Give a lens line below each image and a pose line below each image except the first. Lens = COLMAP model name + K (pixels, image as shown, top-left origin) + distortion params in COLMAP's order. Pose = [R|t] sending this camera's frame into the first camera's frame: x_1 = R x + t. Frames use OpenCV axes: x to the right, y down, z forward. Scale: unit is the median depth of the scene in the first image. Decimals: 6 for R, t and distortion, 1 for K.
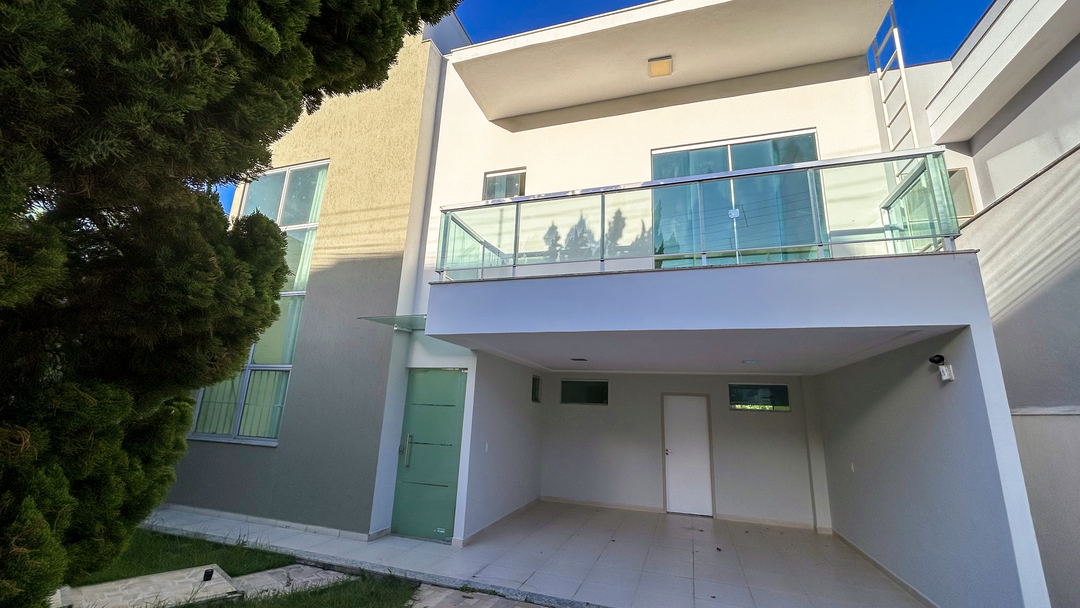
lens RADIAL K [[434.7, 0, 541.8], [0, 434.7, 302.0], [0, 0, 1]] dist [-0.001498, -0.000093]
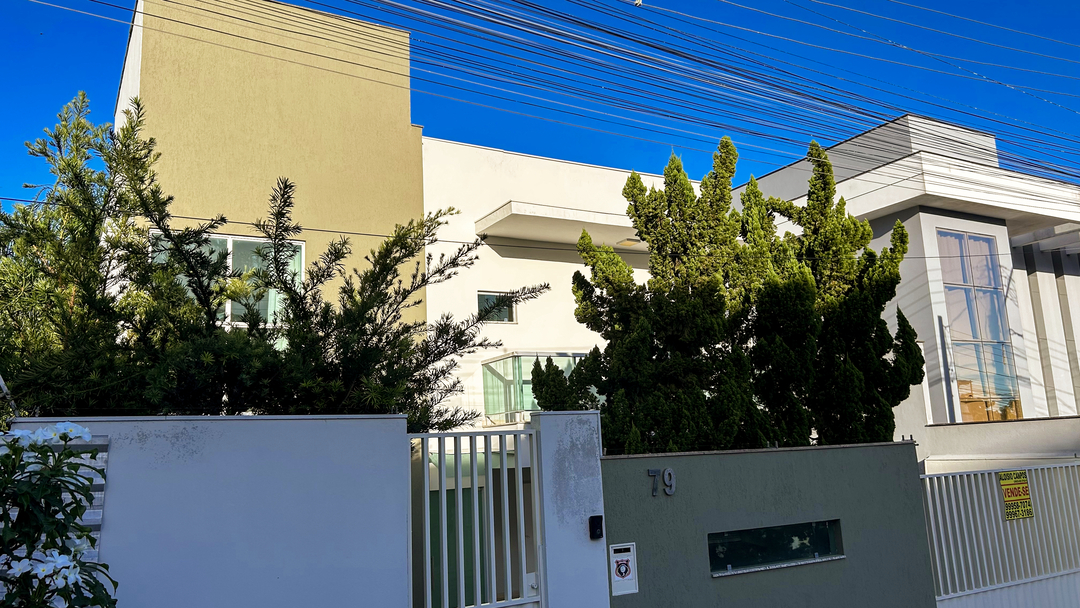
lens RADIAL K [[811.4, 0, 541.5], [0, 811.4, 297.9], [0, 0, 1]] dist [0.092653, -0.112953]
pose [[0.670084, 0.064813, 0.739451, -1.506536], [-0.107950, 0.994099, 0.010691, -0.332814], [-0.734394, -0.086987, 0.673126, -0.412564]]
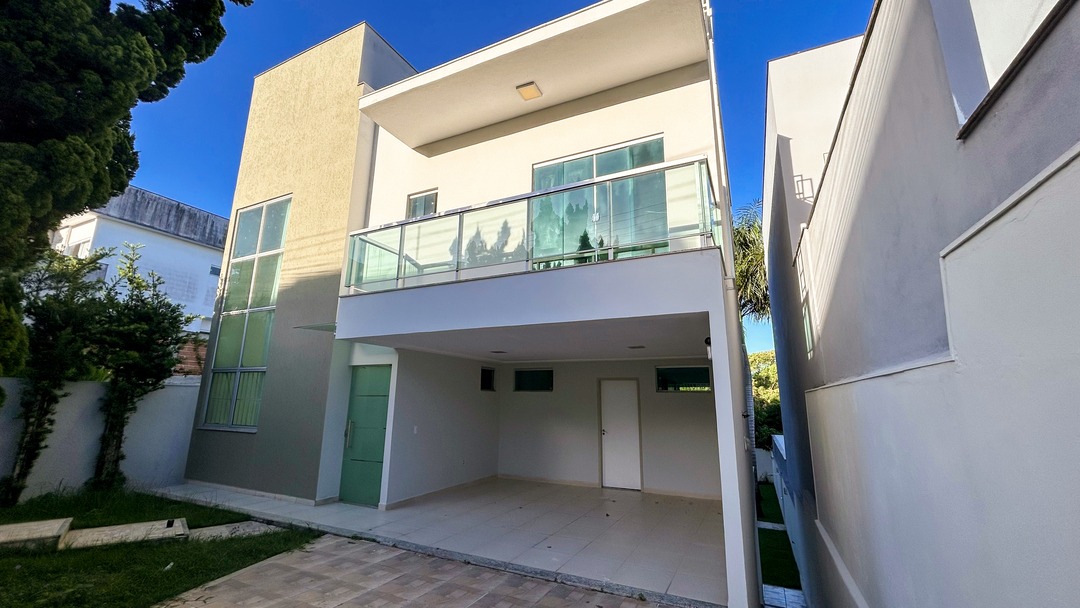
lens RADIAL K [[437.0, 0, 541.7], [0, 437.0, 302.0], [0, 0, 1]] dist [-0.001318, 0.000034]
pose [[0.989192, -0.060103, -0.133745, 0.380723], [0.063200, 0.997819, 0.019031, -0.013725], [0.132310, -0.027278, 0.990833, -0.119674]]
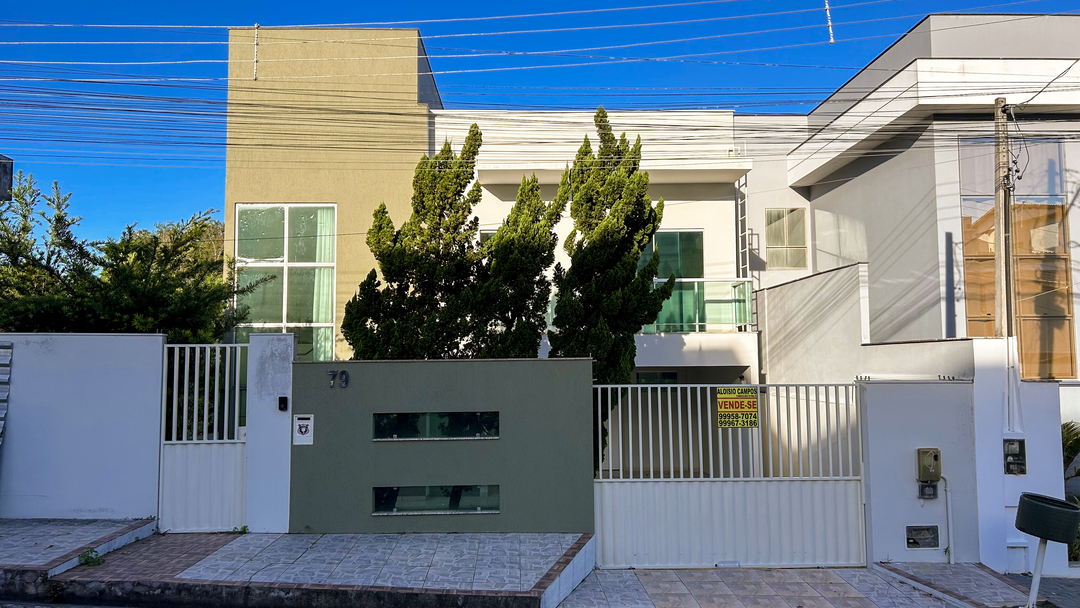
lens RADIAL K [[811.4, 0, 541.5], [0, 811.4, 297.9], [0, 0, 1]] dist [0.092653, -0.112953]
pose [[0.941525, -0.022818, 0.336170, -0.815081], [-0.035506, 0.985431, 0.166331, -0.535483], [-0.335067, -0.168541, 0.926997, -1.399736]]
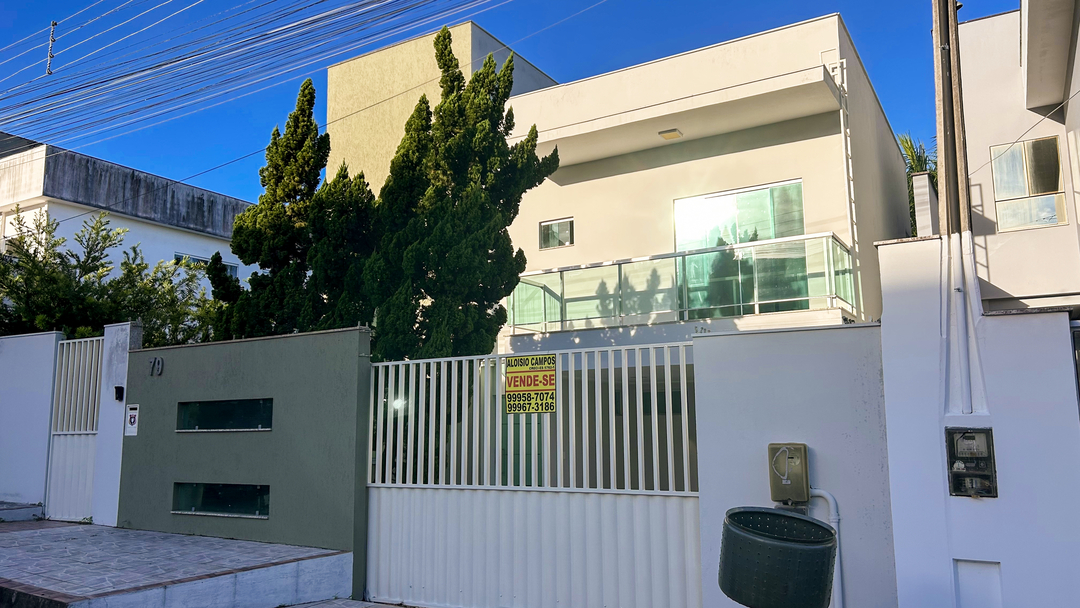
lens RADIAL K [[811.4, 0, 541.5], [0, 811.4, 297.9], [0, 0, 1]] dist [0.092653, -0.112953]
pose [[0.972373, -0.089467, -0.215607, 0.333391], [0.107450, 0.991515, 0.073157, -0.270786], [0.207233, -0.094303, 0.973736, -1.149332]]
